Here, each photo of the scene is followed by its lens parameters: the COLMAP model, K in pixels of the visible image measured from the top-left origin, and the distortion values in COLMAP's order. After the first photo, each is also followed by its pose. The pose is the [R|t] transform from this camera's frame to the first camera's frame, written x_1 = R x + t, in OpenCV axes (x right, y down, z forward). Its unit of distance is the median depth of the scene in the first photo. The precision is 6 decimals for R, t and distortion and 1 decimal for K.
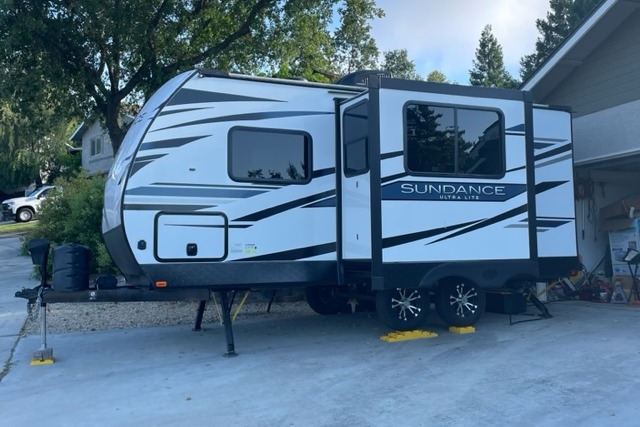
lens RADIAL K [[626.6, 0, 320.1], [0, 626.6, 213.8], [0, 0, 1]] dist [0.005483, 0.000000]
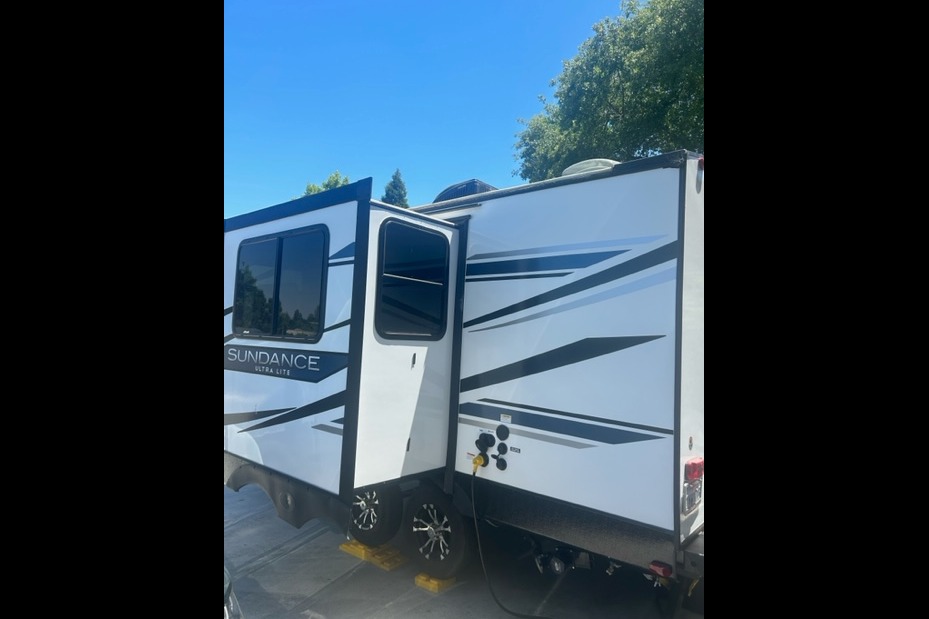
lens RADIAL K [[503.0, 0, 463.0], [0, 503.0, 309.3], [0, 0, 1]] dist [0.005689, 0.000313]
pose [[0.454855, -0.018272, -0.890378, 0.772704], [0.002480, 0.999812, -0.019251, -0.078307], [0.890562, 0.006548, 0.454815, 0.907874]]
